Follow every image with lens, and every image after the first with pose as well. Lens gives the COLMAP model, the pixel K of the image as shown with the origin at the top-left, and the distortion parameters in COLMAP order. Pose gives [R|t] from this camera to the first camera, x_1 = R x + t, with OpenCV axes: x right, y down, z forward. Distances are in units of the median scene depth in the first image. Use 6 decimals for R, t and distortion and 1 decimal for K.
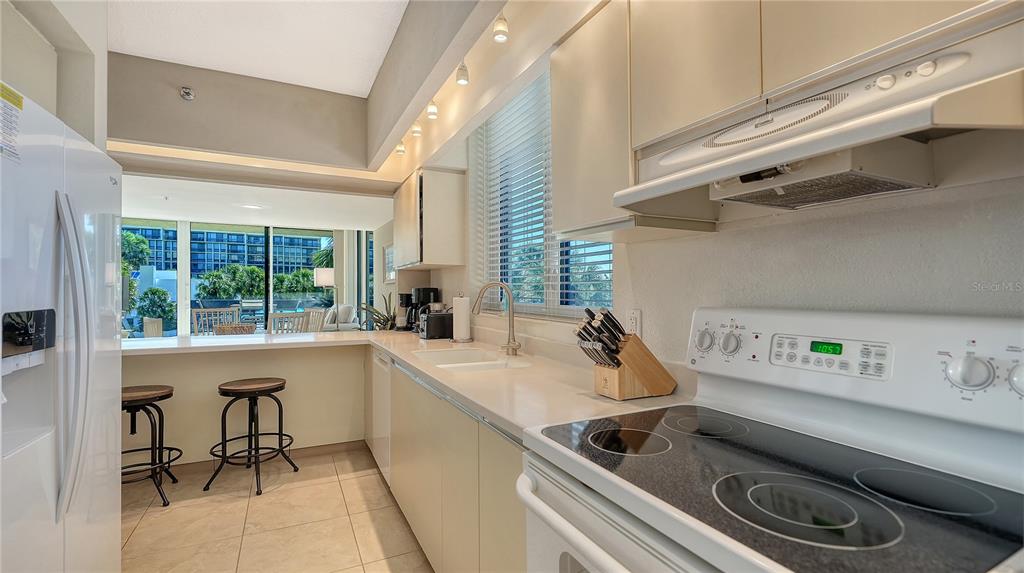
lens RADIAL K [[465.8, 0, 494.4], [0, 465.8, 301.1], [0, 0, 1]] dist [0.046585, 0.000979]
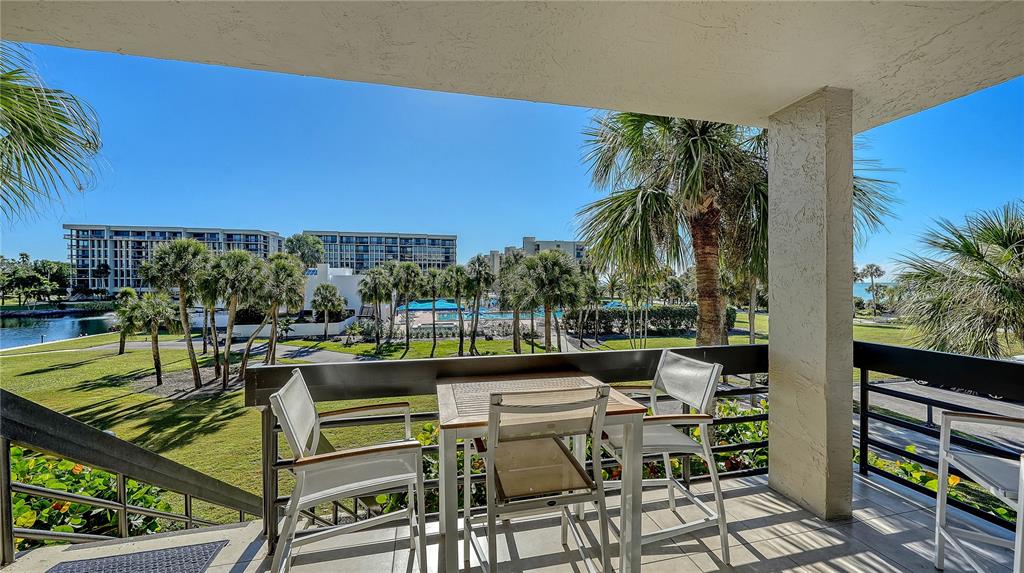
lens RADIAL K [[382.1, 0, 487.9], [0, 382.1, 287.2], [0, 0, 1]] dist [0.001704, 0.000300]
pose [[0.969212, -0.003140, -0.246207, -0.129372], [0.000855, 0.999956, -0.009389, -0.010091], [0.246225, 0.008890, 0.969172, 0.221791]]
